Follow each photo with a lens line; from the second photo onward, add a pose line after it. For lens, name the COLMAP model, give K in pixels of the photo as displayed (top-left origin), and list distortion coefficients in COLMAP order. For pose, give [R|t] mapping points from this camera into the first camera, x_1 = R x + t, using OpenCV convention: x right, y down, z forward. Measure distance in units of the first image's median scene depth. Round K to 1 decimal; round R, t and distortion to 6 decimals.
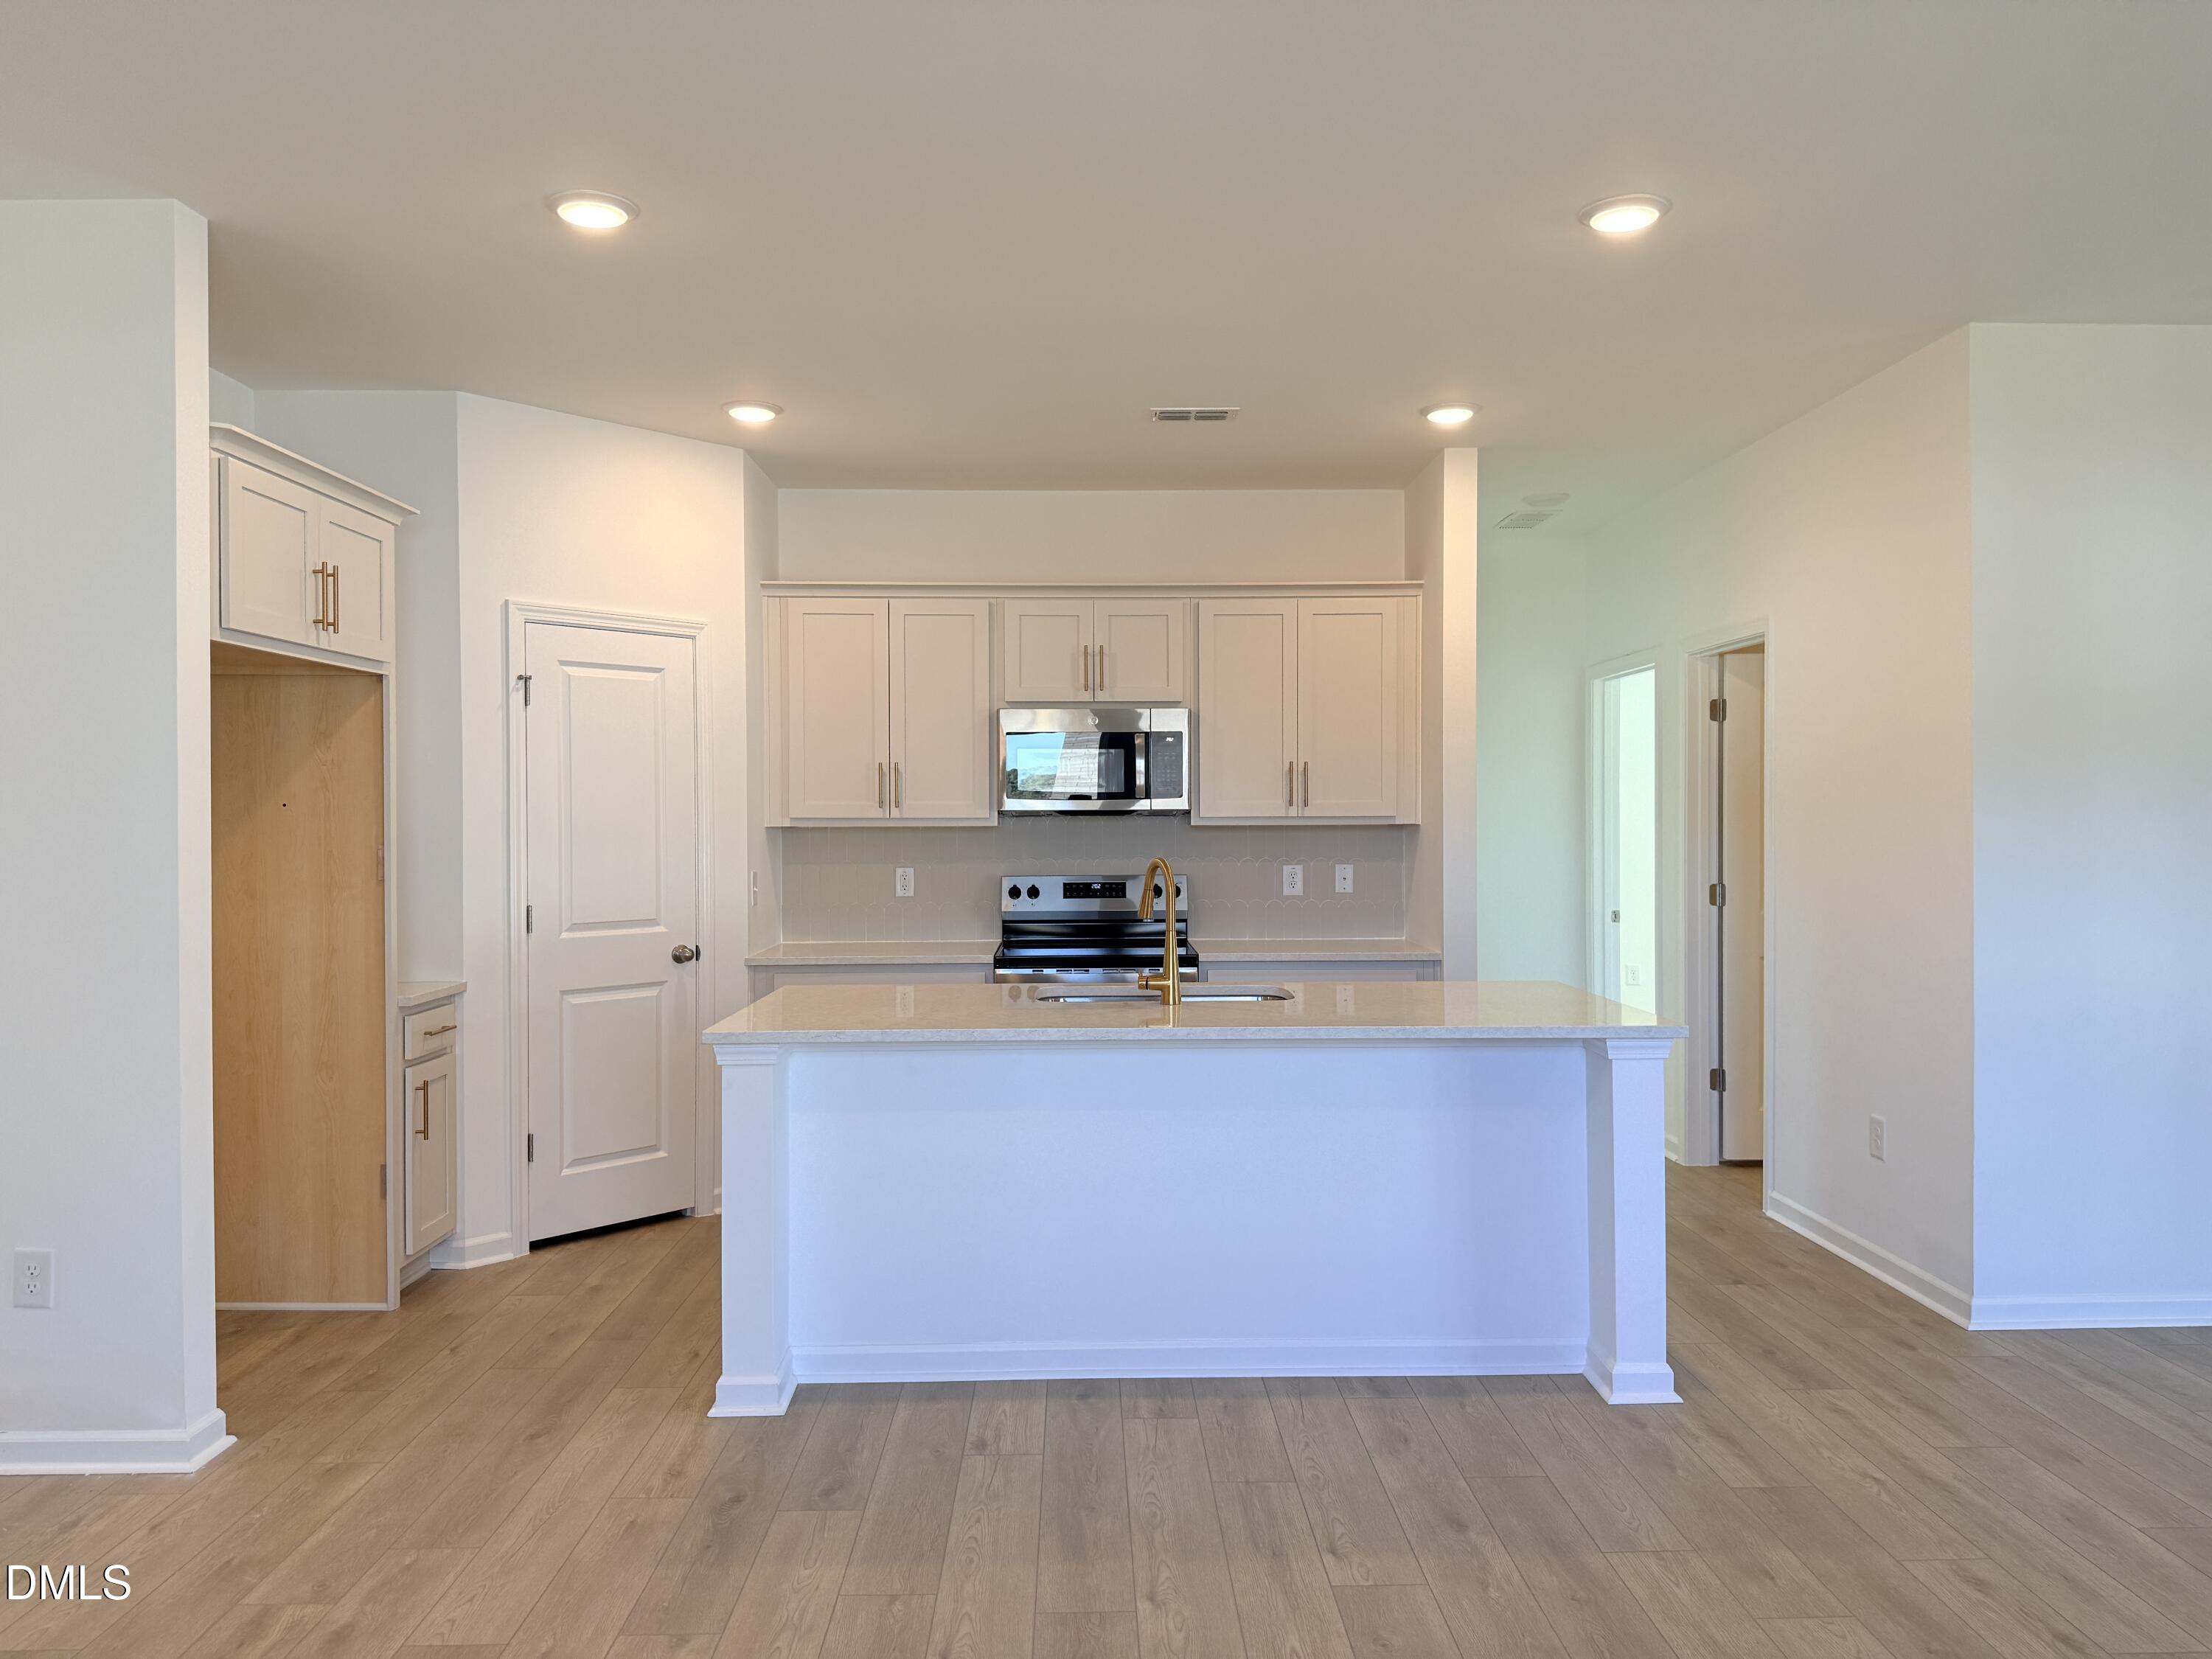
lens RADIAL K [[1559.7, 0, 1164.2], [0, 1559.7, 828.1], [0, 0, 1]] dist [0.076166, -0.142530]
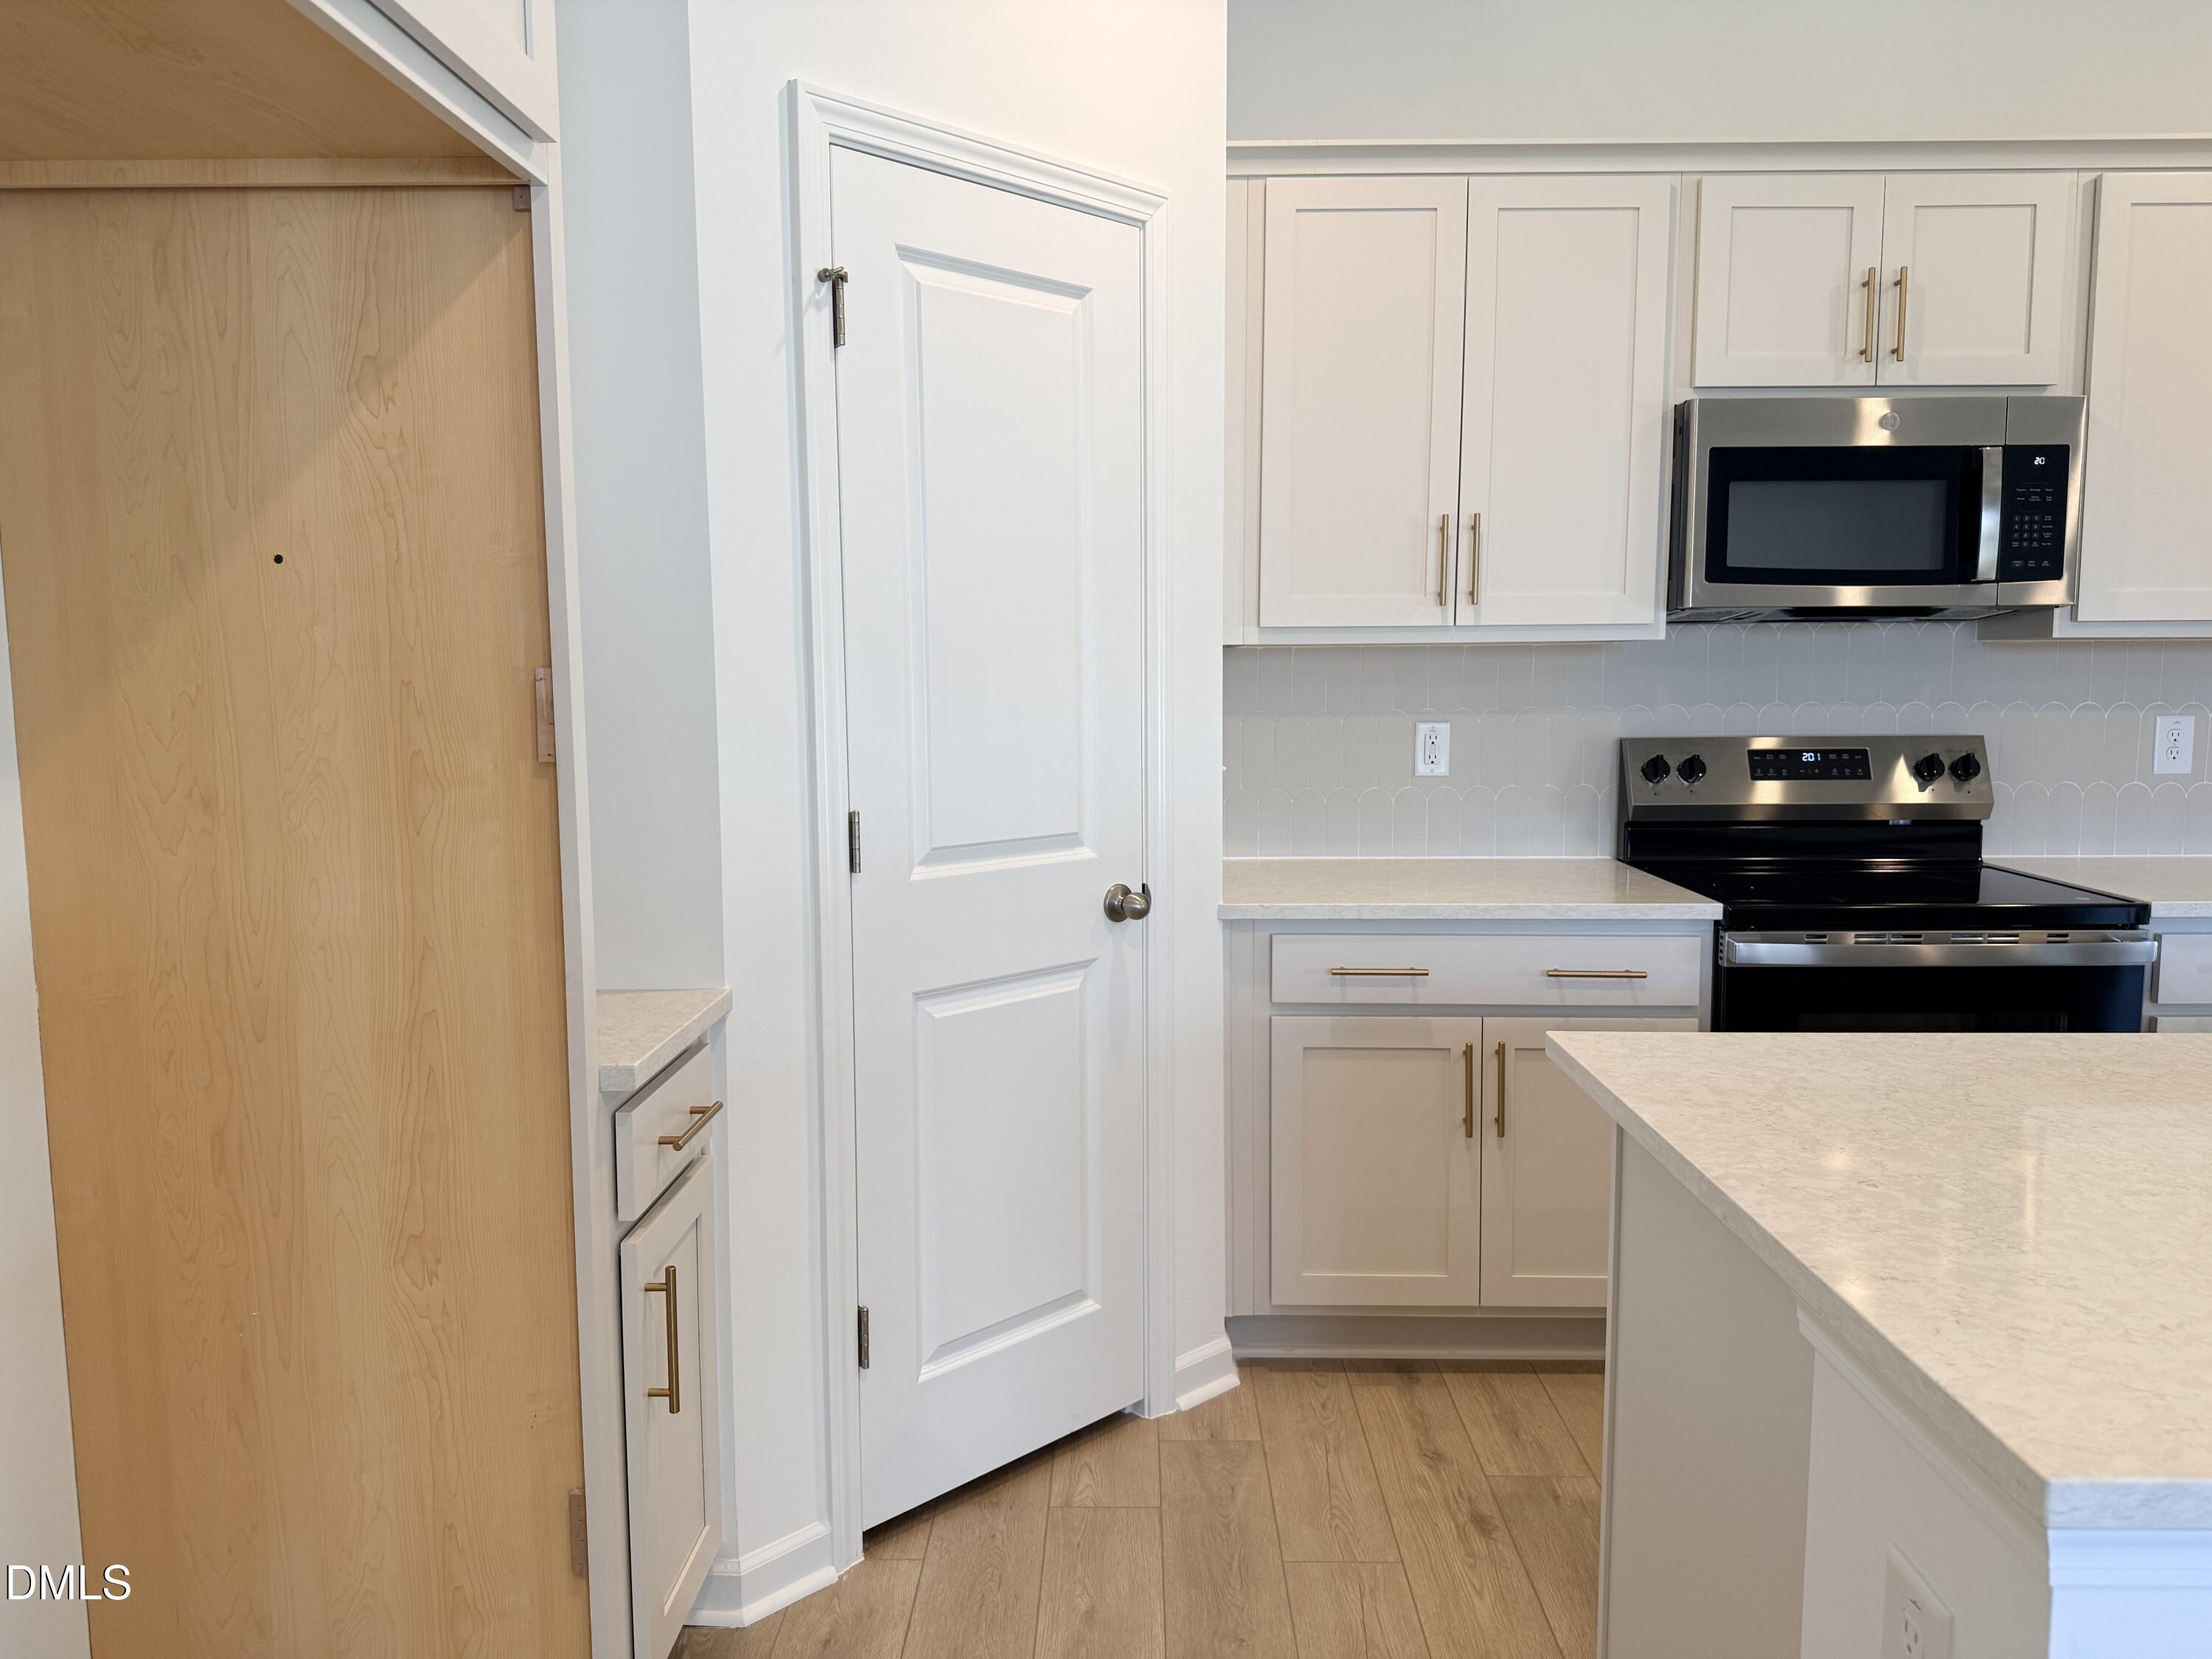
lens RADIAL K [[1576.5, 0, 1133.7], [0, 1576.5, 828.9], [0, 0, 1]] dist [0.048723, -0.054524]
pose [[0.998425, 0.003847, -0.055967, -0.274153], [0.001574, 0.995331, 0.096504, 0.010428], [0.056077, -0.096440, 0.993758, 0.514996]]
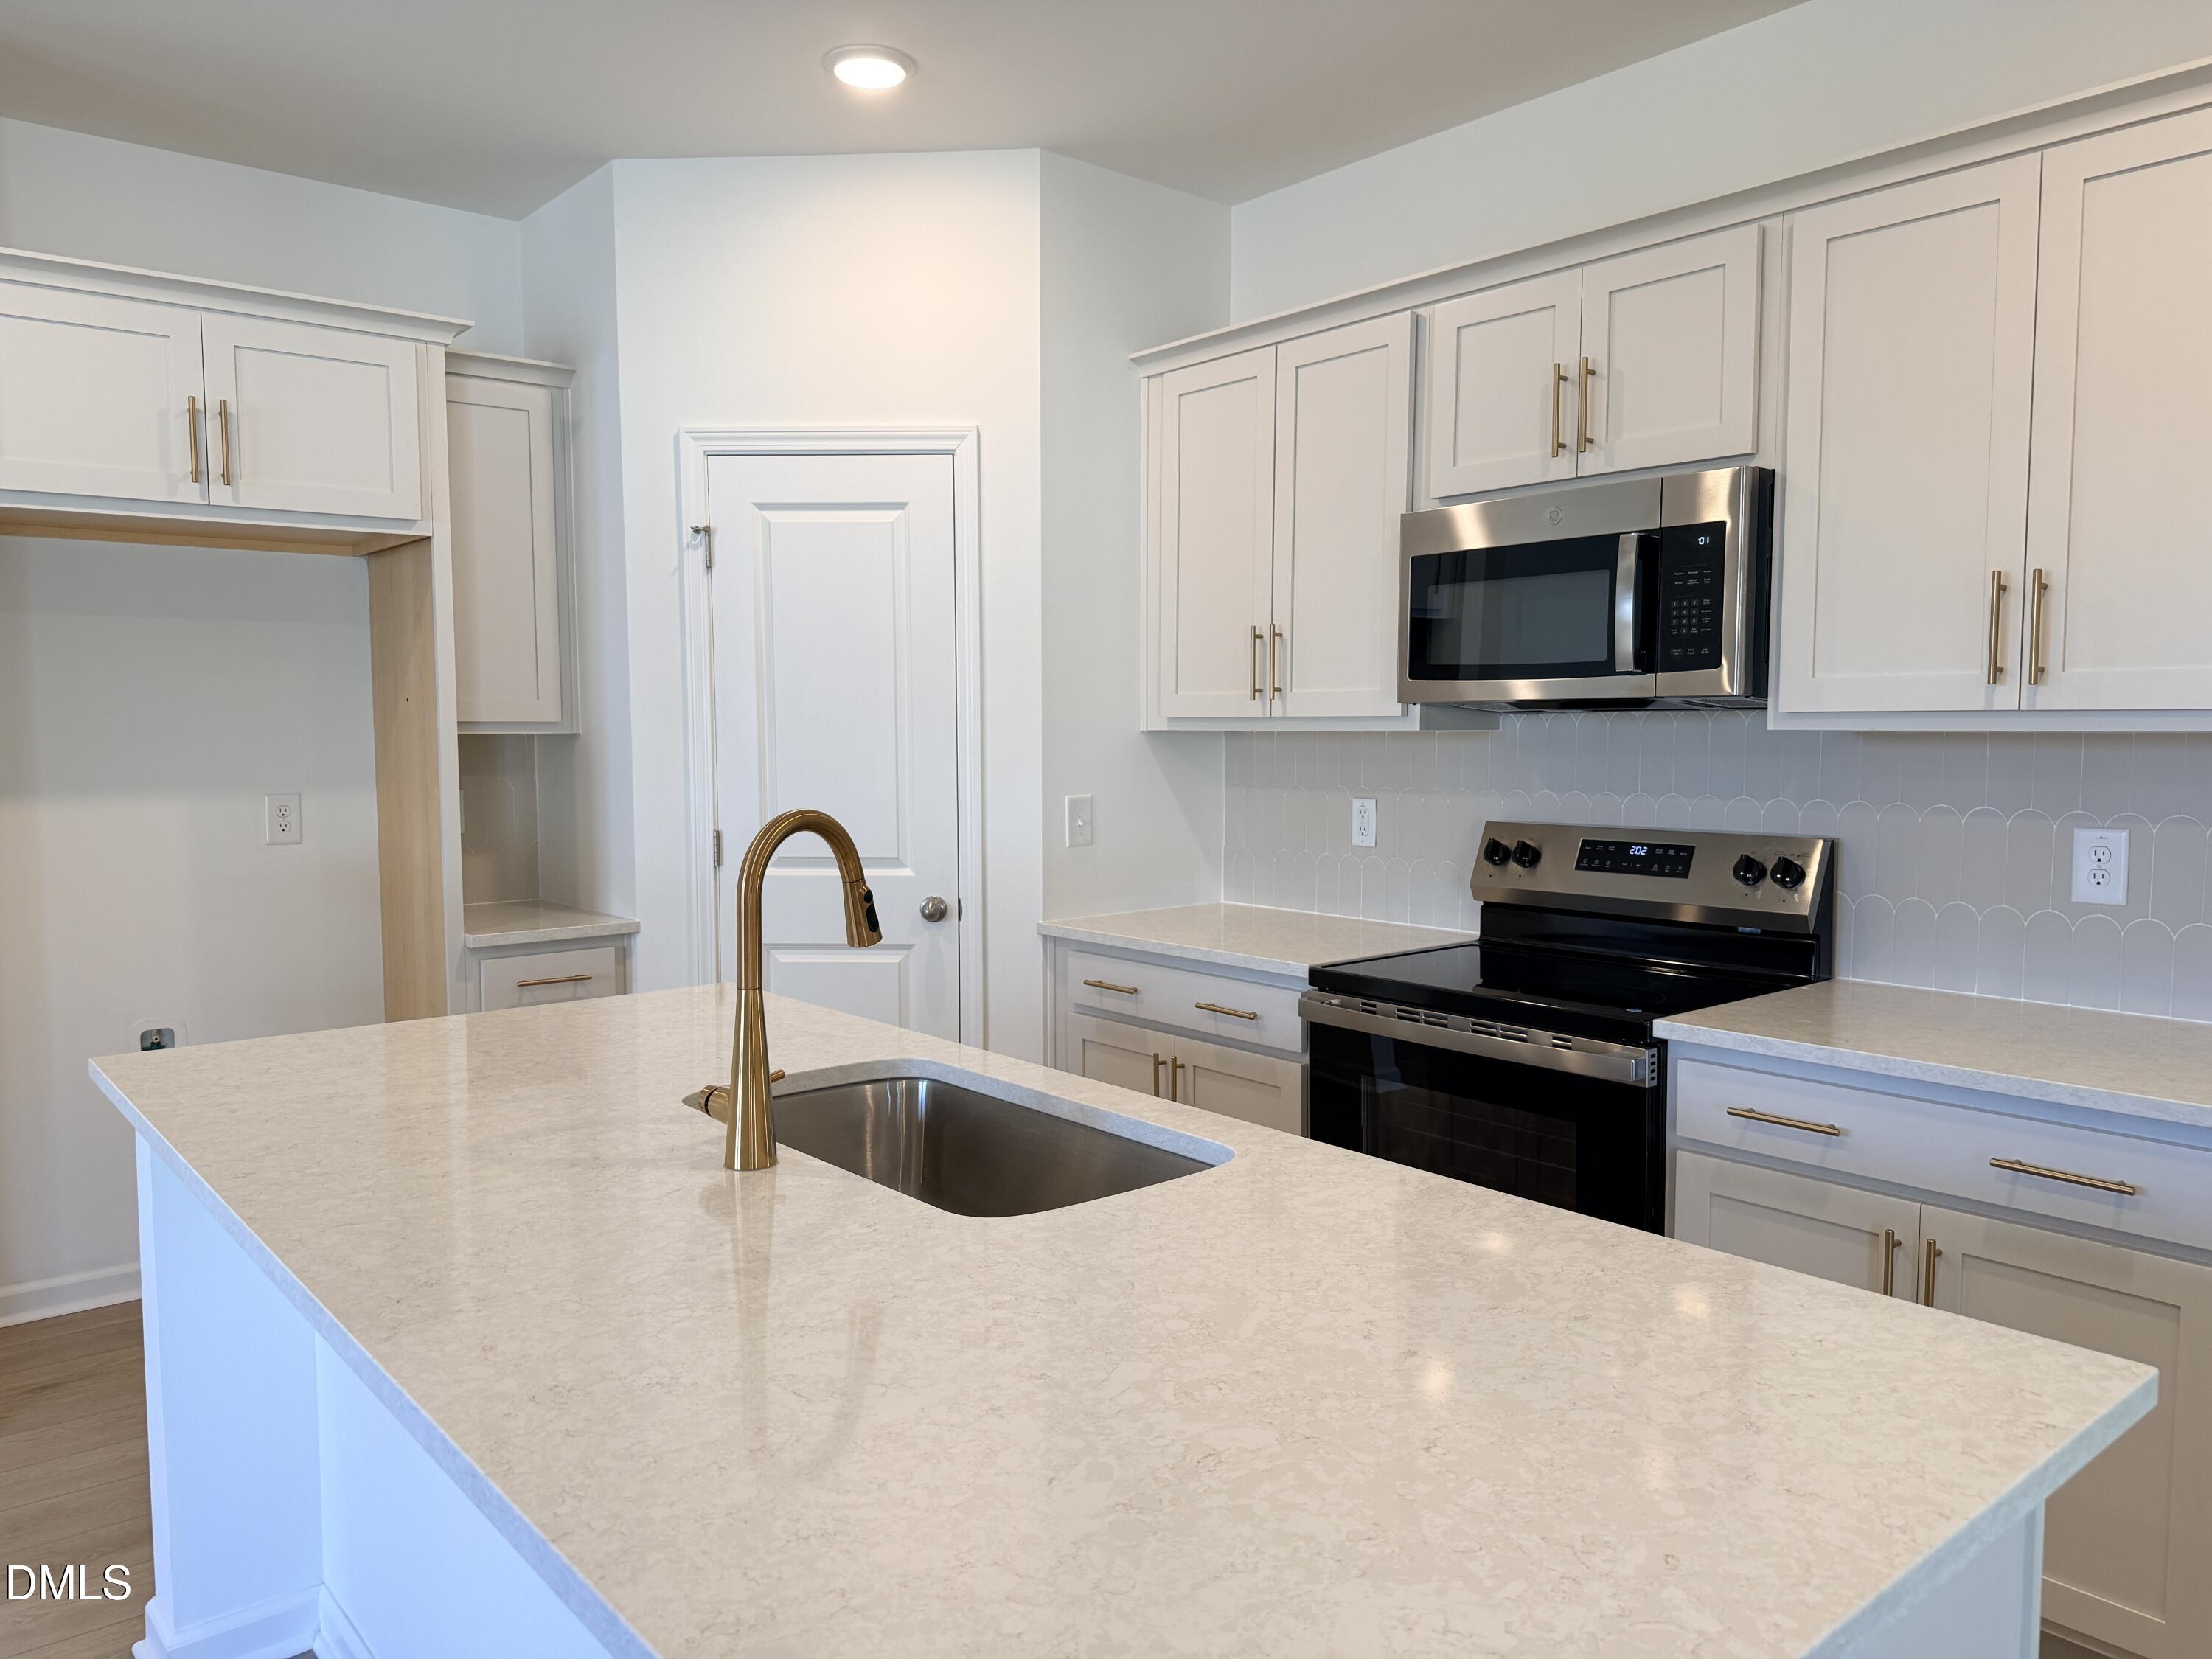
lens RADIAL K [[1573.0, 0, 1074.9], [0, 1573.0, 851.6], [0, 0, 1]] dist [0.020607, -0.004247]
pose [[0.597196, 0.065280, -0.799435, 0.292835], [-0.007738, 0.997105, 0.075640, 0.000167], [0.802058, -0.038986, 0.595972, 0.624170]]
